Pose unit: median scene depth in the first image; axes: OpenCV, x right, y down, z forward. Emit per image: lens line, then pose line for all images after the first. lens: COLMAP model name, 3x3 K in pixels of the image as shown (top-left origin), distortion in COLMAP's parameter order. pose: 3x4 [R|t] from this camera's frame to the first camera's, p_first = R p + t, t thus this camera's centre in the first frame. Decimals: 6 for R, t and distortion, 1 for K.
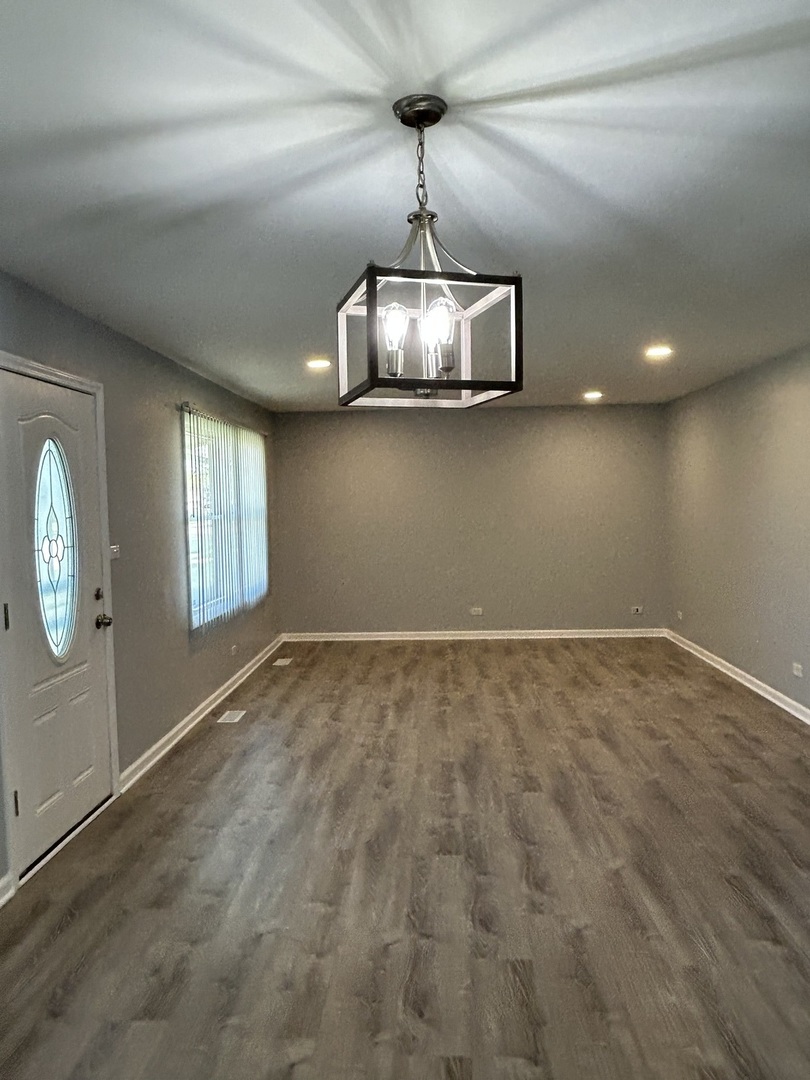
lens RADIAL K [[798.5, 0, 406.7], [0, 798.5, 541.9], [0, 0, 1]] dist [0.001669, -0.005392]
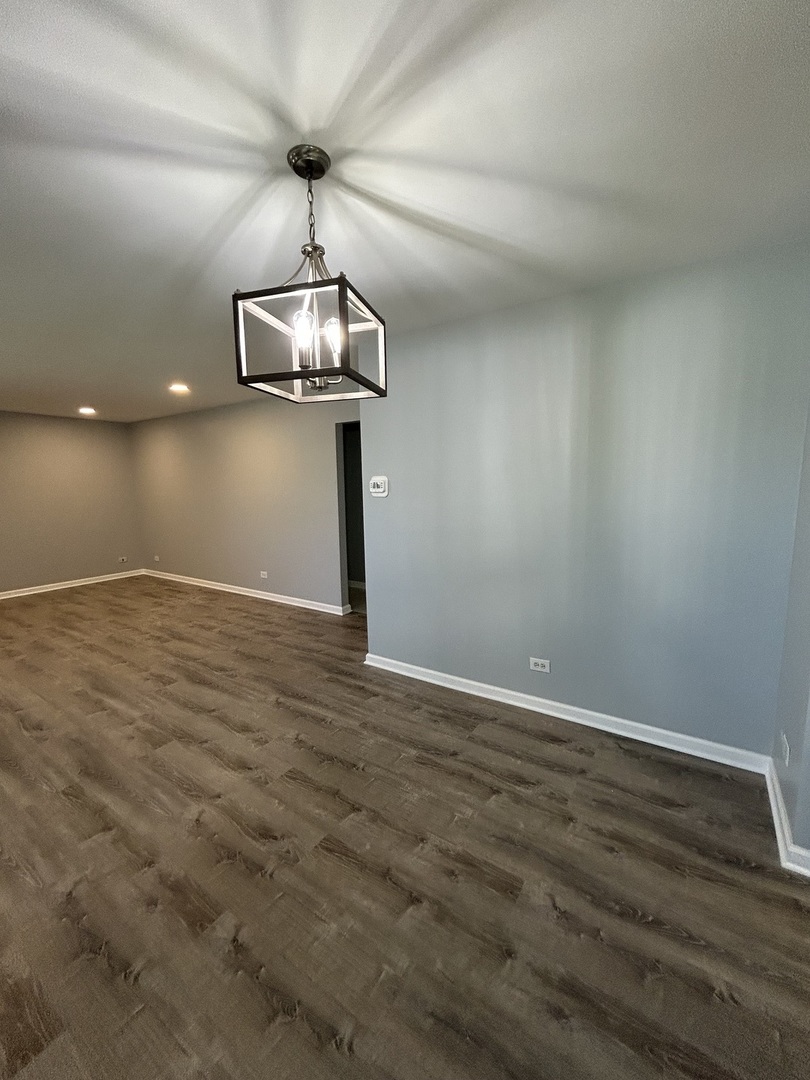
lens RADIAL K [[435.0, 0, 405.0], [0, 435.0, 540.0], [0, 0, 1]] dist [-0.003104, 0.001551]
pose [[0.521046, -0.100392, 0.847604, -0.249436], [0.050984, 0.994946, 0.086502, 0.008043], [-0.852005, -0.001857, 0.523531, 0.219396]]
